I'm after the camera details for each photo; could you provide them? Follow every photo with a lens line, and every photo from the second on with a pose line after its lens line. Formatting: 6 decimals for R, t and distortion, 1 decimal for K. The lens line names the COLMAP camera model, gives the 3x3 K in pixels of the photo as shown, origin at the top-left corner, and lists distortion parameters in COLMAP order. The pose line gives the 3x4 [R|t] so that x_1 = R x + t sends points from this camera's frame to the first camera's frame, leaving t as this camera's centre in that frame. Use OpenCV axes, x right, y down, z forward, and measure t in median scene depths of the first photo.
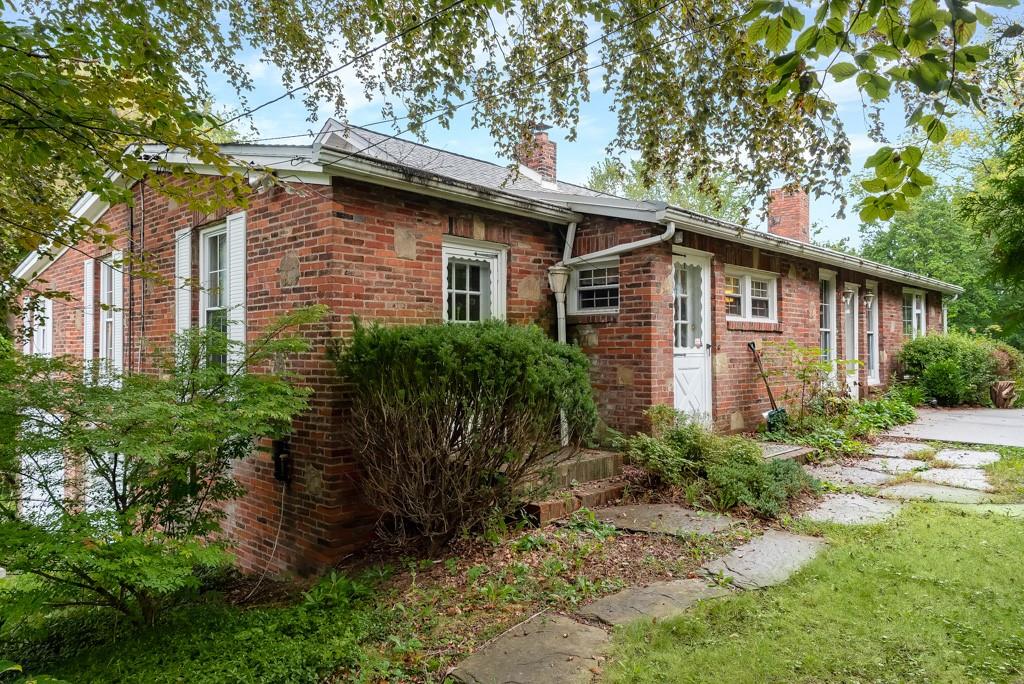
lens RADIAL K [[687.5, 0, 512.0], [0, 687.5, 342.0], [0, 0, 1]] dist [0.000956, -0.003204]
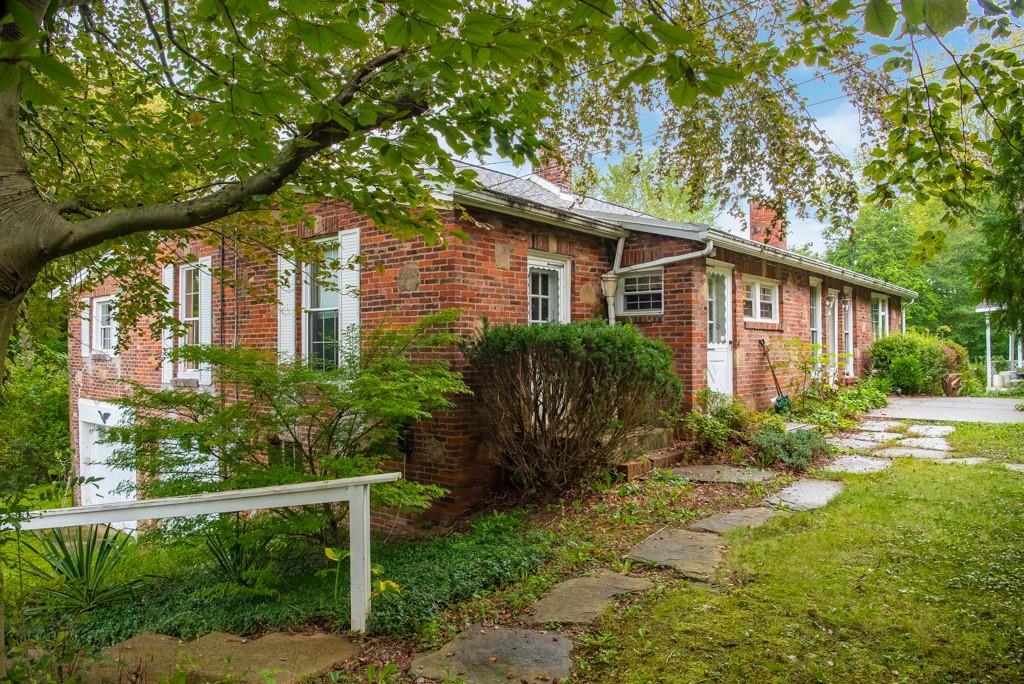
lens RADIAL K [[709.1, 0, 512.7], [0, 709.1, 347.0], [0, 0, 1]] dist [-0.068923, 0.004034]
pose [[0.997919, -0.000098, 0.064474, -0.187992], [-0.000313, 0.999980, 0.006367, 0.007234], [-0.064473, -0.006374, 0.997899, -0.216759]]
